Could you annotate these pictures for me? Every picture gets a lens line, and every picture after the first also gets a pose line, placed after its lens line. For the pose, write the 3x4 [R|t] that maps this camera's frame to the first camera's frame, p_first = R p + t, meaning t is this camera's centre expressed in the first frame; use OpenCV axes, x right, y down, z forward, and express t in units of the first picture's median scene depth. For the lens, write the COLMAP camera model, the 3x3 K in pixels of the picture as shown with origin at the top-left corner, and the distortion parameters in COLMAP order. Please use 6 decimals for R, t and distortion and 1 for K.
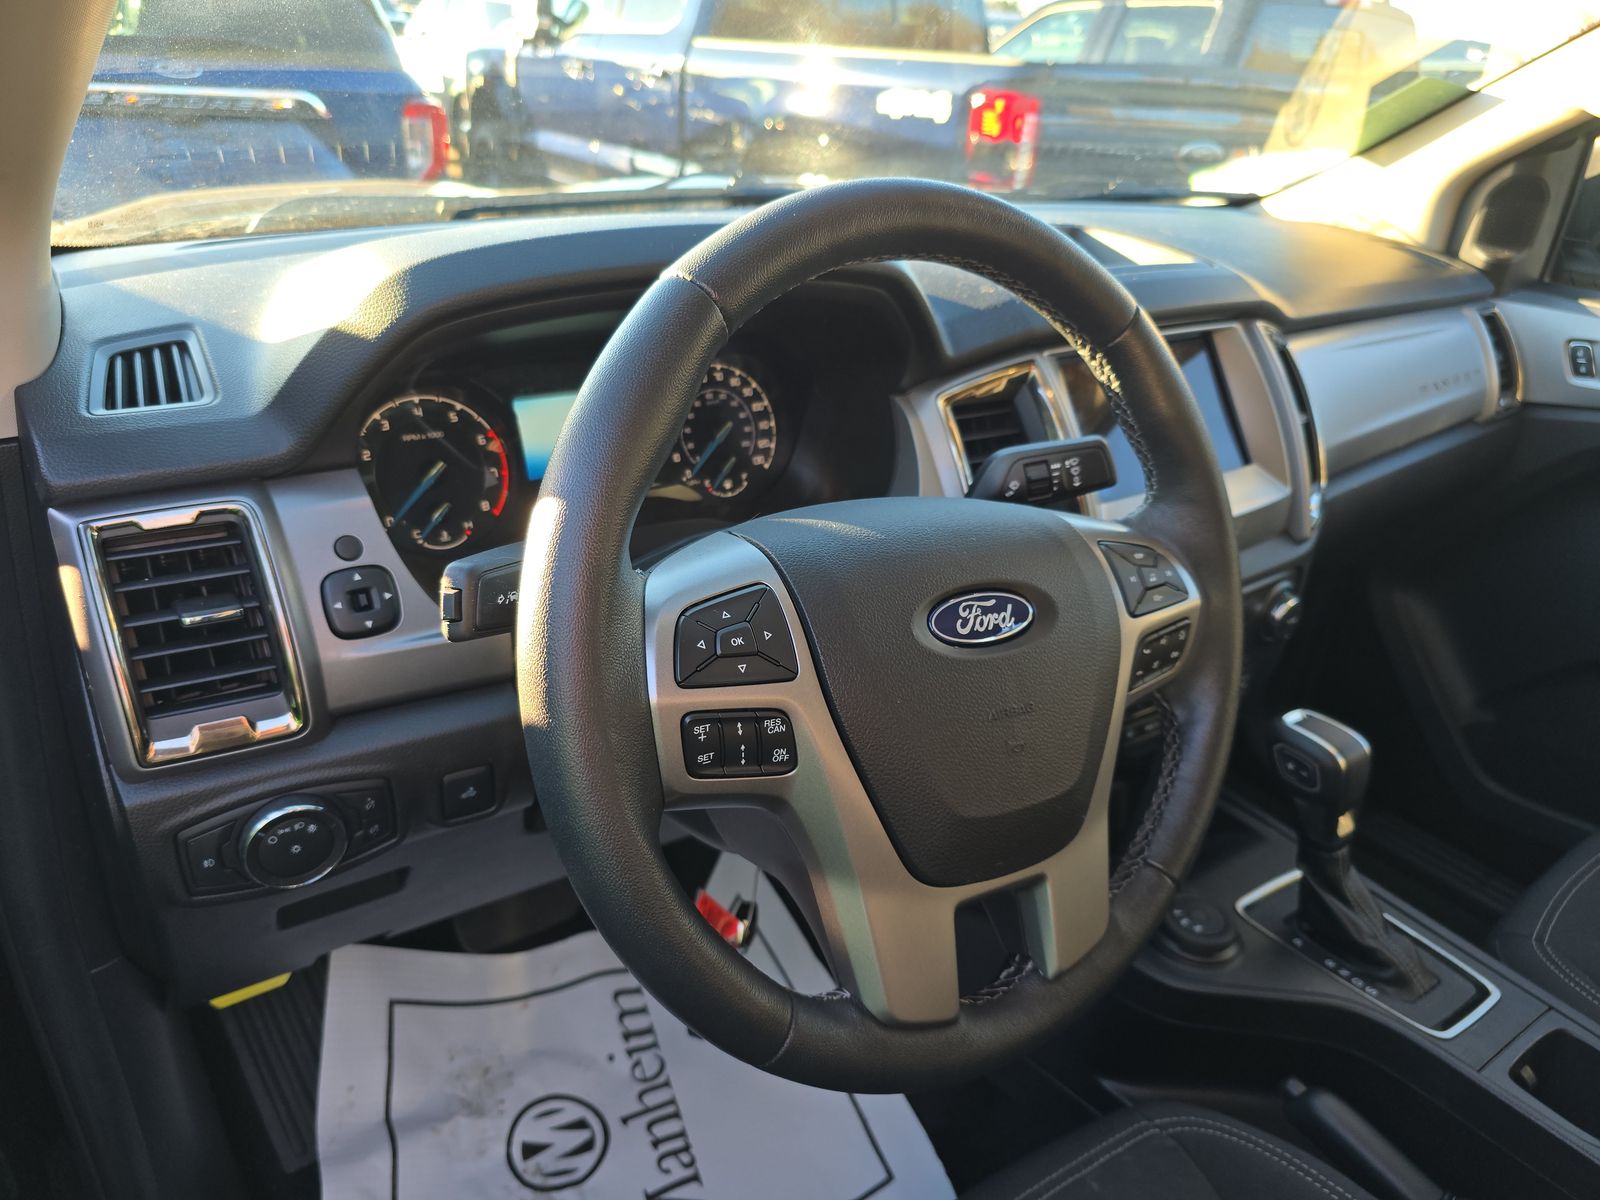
lens RADIAL K [[1078.5, 0, 801.8], [0, 1078.5, 594.5], [0, 0, 1]] dist [0.010465, -0.002940]
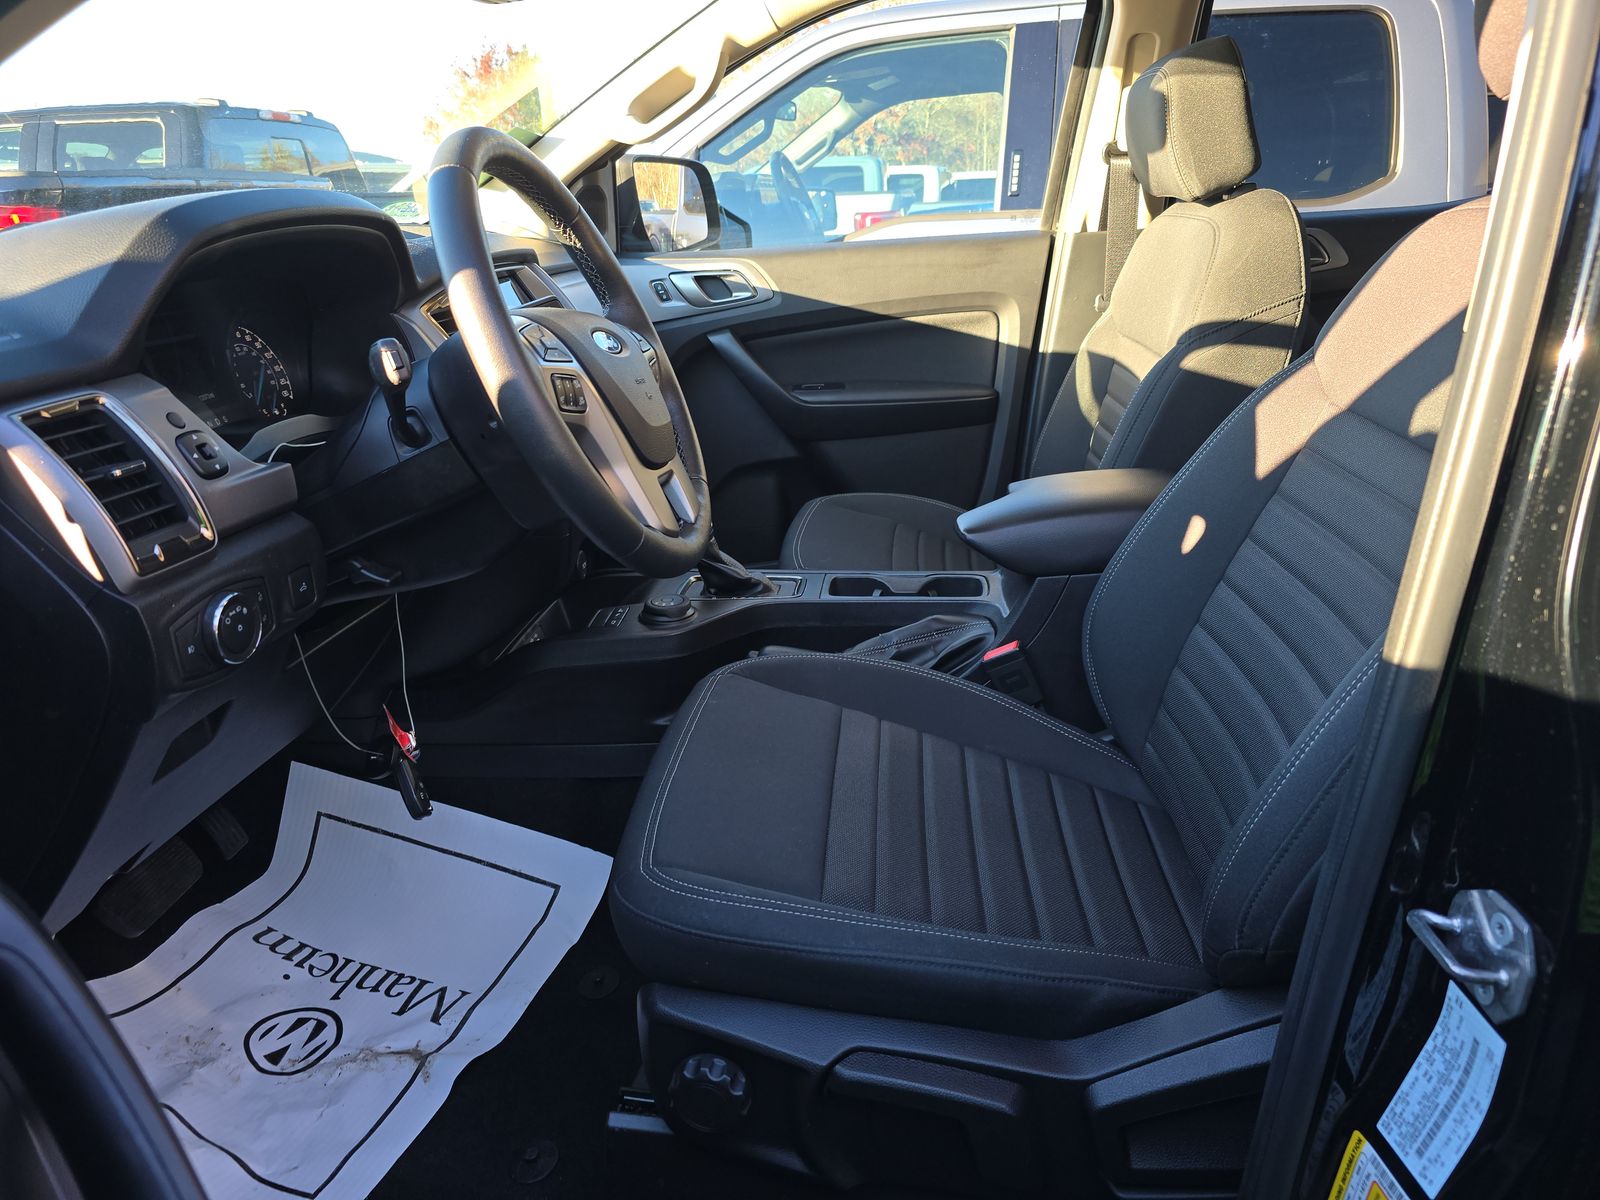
lens RADIAL K [[1078.5, 0, 797.7], [0, 1078.5, 597.9], [0, 0, 1]] dist [0.010465, -0.002940]
pose [[0.646349, -0.325505, 0.690130, -0.519869], [0.382724, 0.920745, 0.075832, 0.201947], [-0.660117, 0.215115, 0.719702, -0.256015]]
